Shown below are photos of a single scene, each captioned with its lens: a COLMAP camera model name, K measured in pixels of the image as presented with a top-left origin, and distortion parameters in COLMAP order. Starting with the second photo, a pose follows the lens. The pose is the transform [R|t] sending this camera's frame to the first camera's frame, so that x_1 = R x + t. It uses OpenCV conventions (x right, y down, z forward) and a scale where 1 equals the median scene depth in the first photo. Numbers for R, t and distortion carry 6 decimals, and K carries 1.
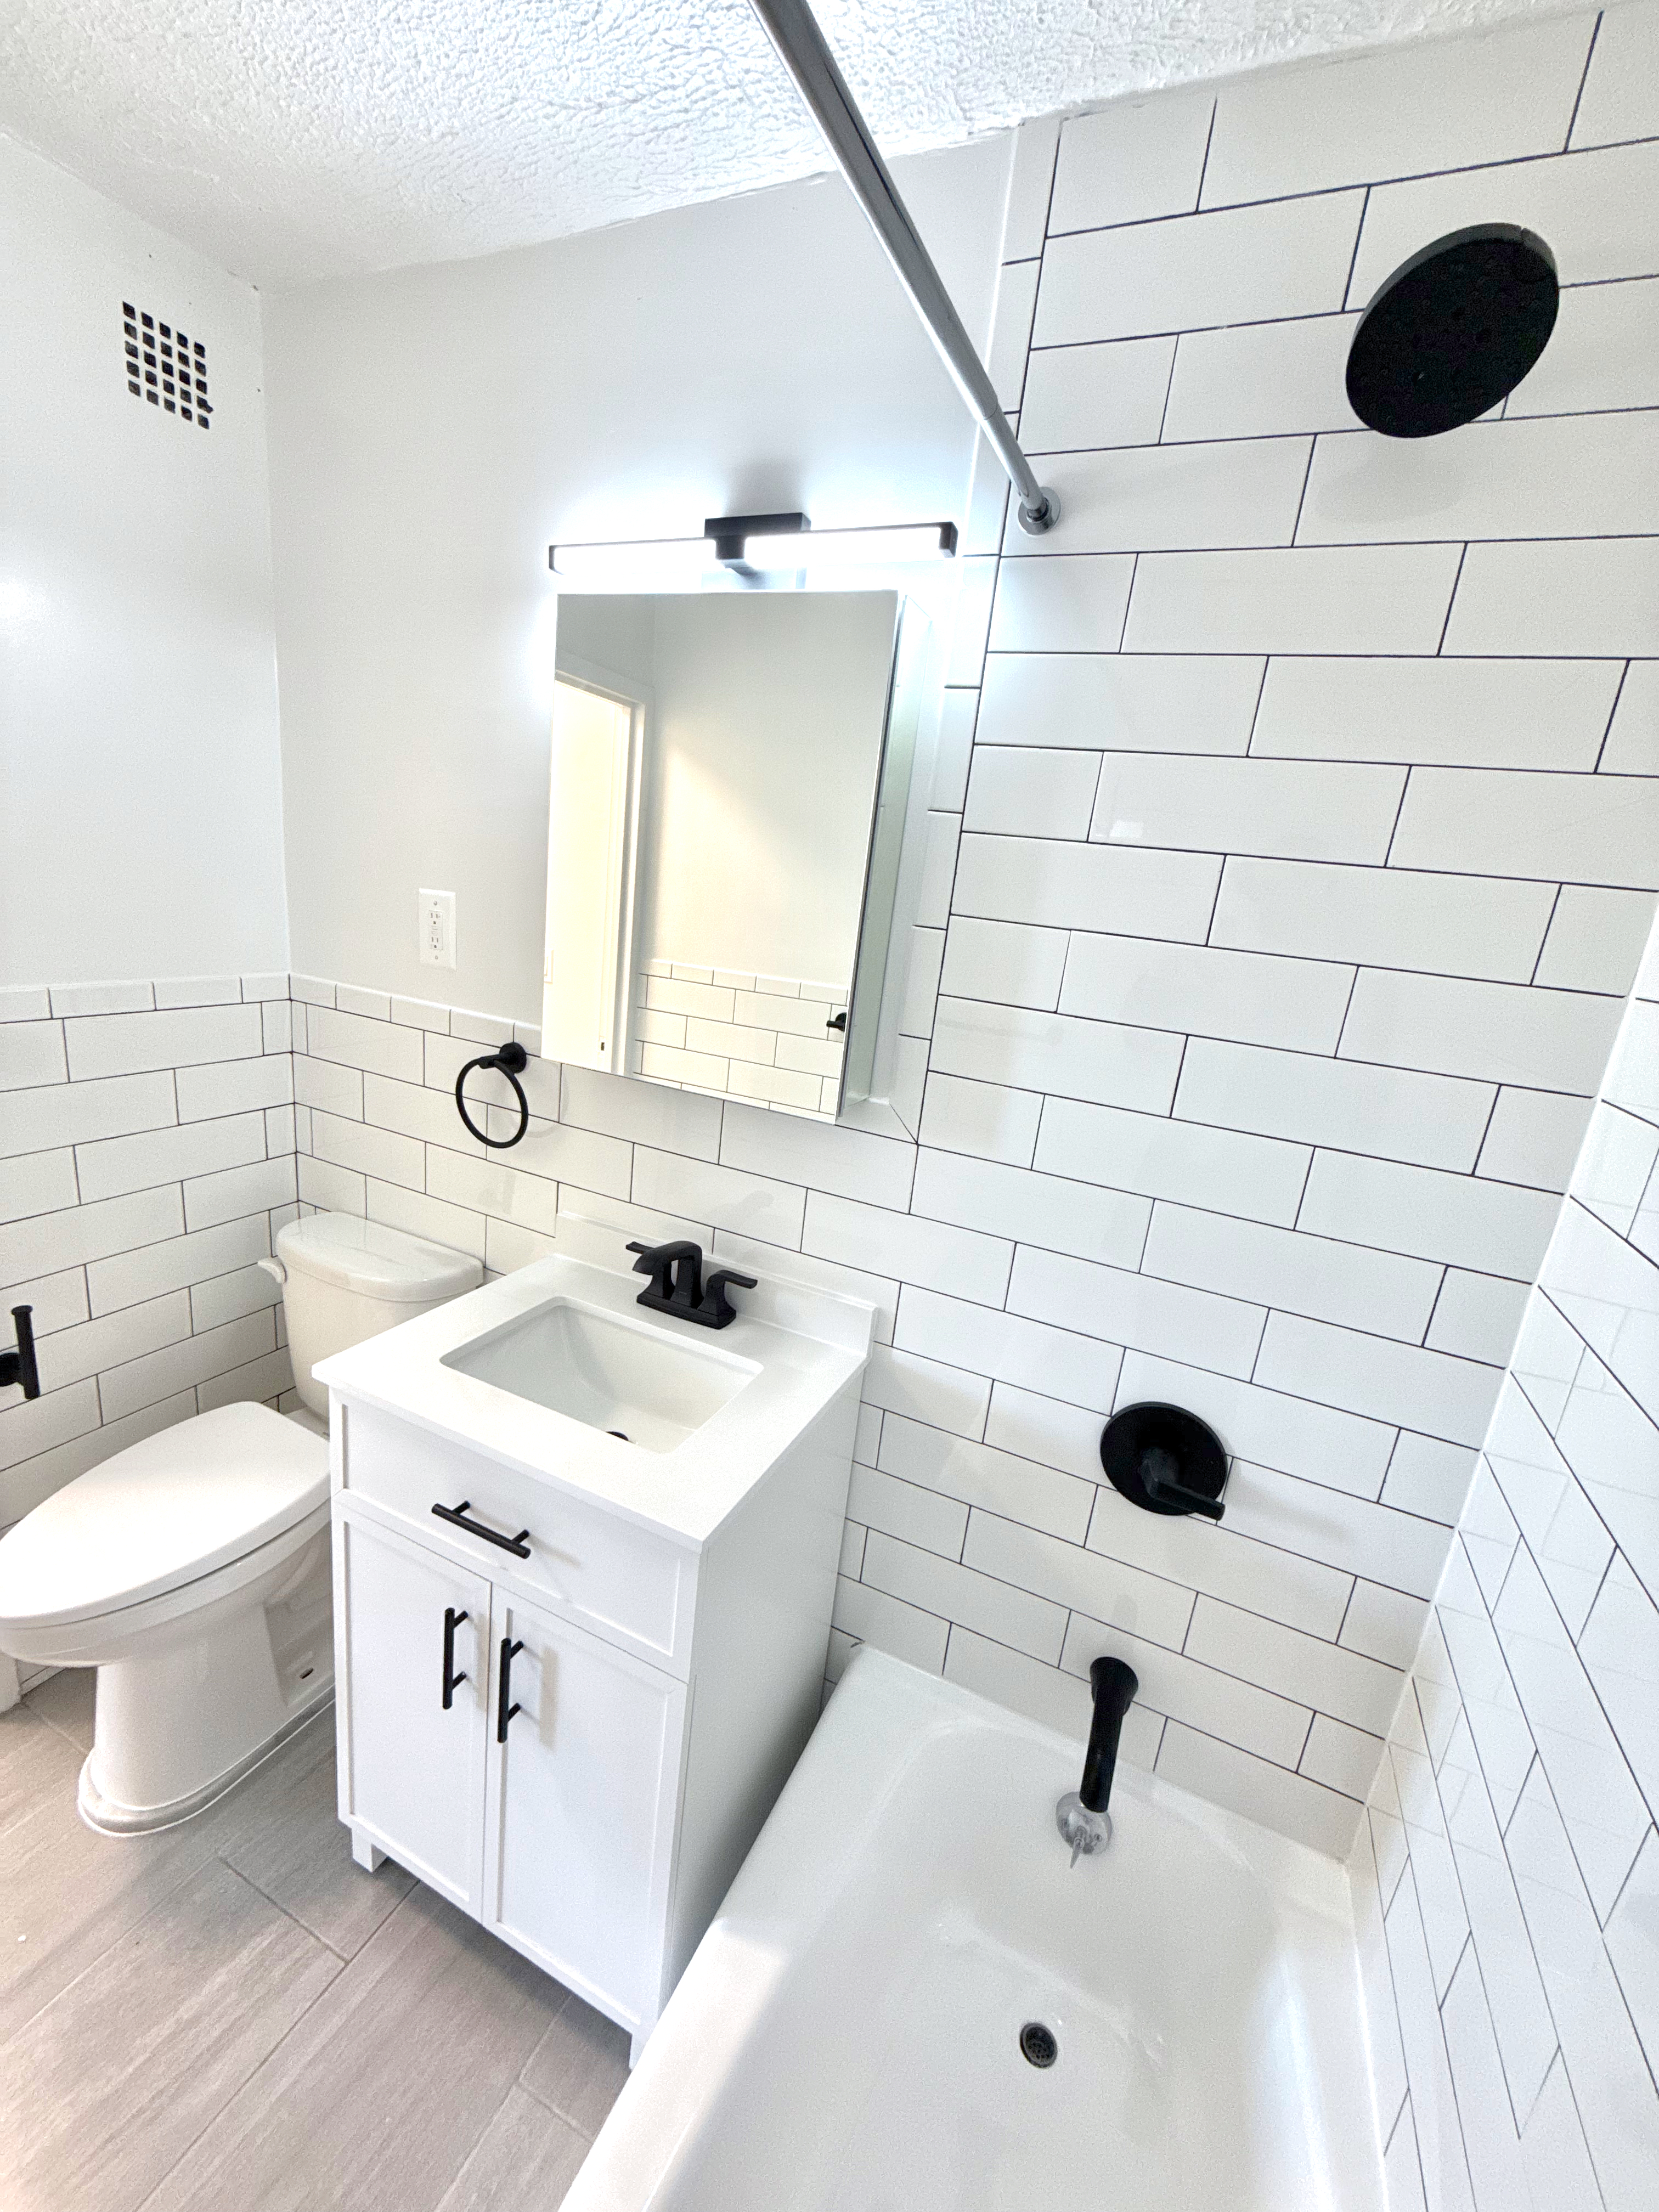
lens RADIAL K [[876.2, 0, 831.1], [0, 876.2, 1101.7], [0, 0, 1]] dist [0.001093, -0.000316]
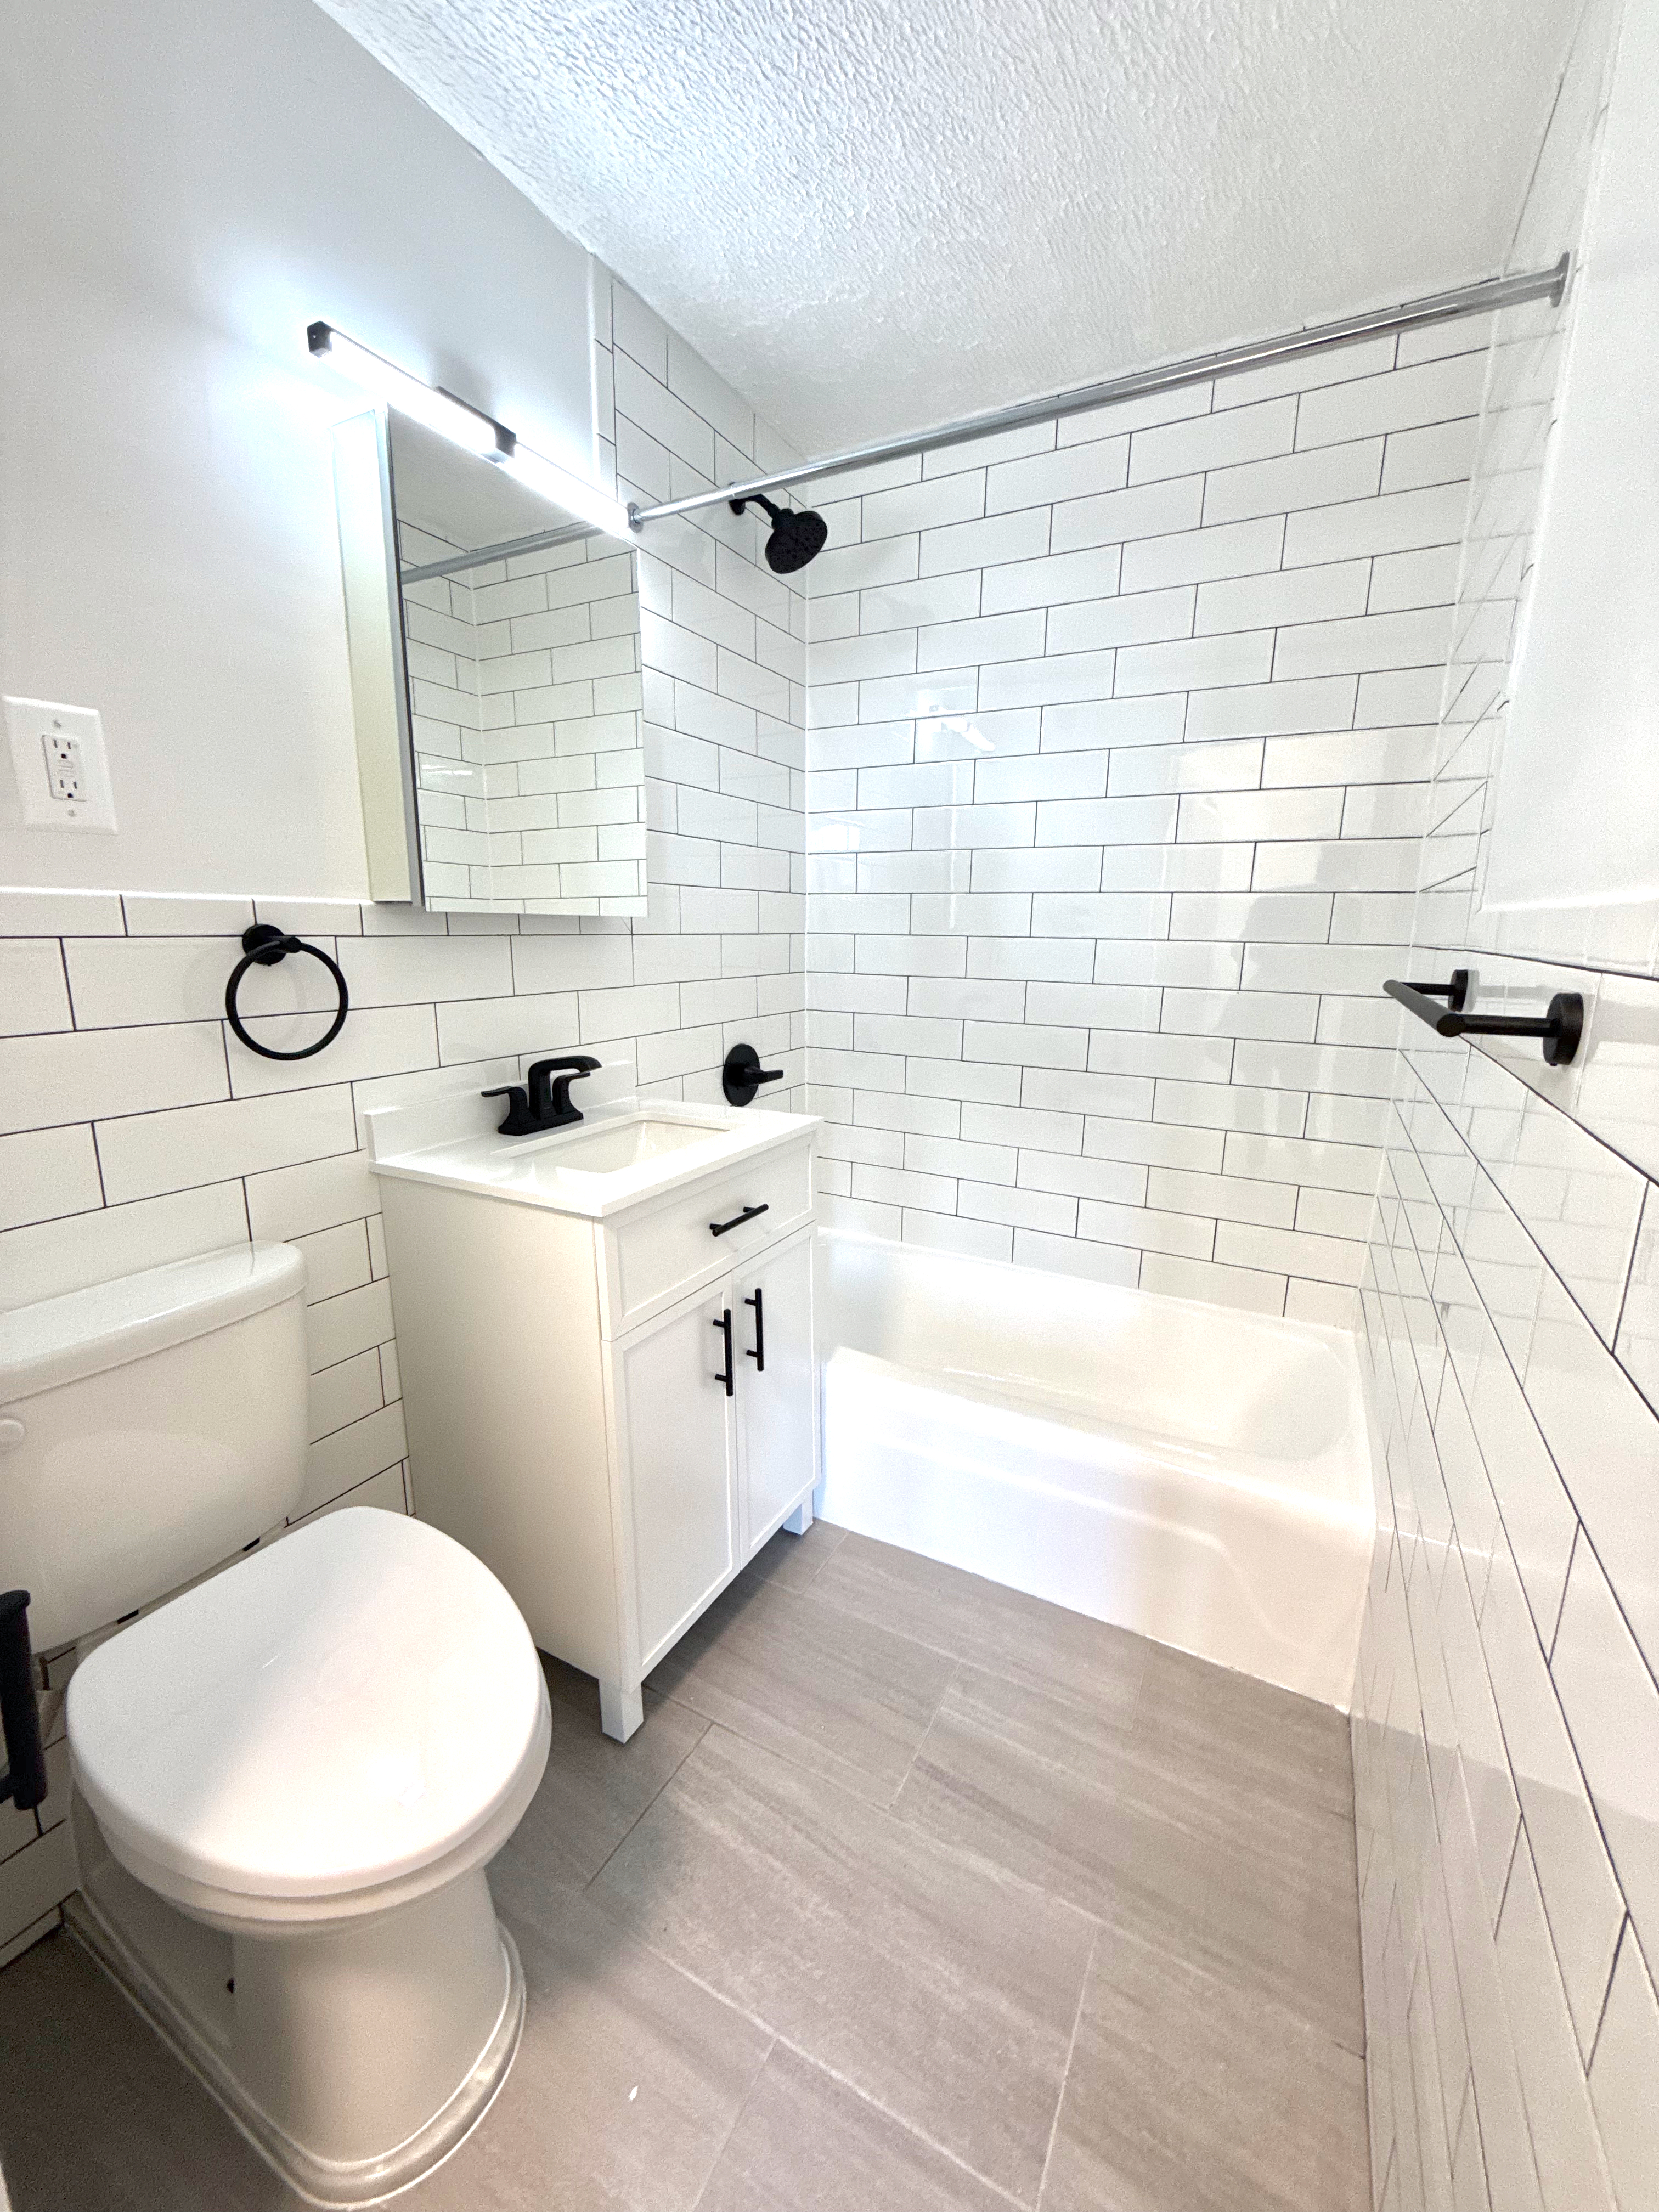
lens RADIAL K [[876.2, 0, 828.4], [0, 876.2, 1106.0], [0, 0, 1]] dist [0.001093, -0.000316]
pose [[0.066440, -0.307771, 0.949138, -1.393264], [0.245740, 0.926987, 0.283386, -0.018691], [-0.967056, 0.214413, 0.137221, 0.555547]]
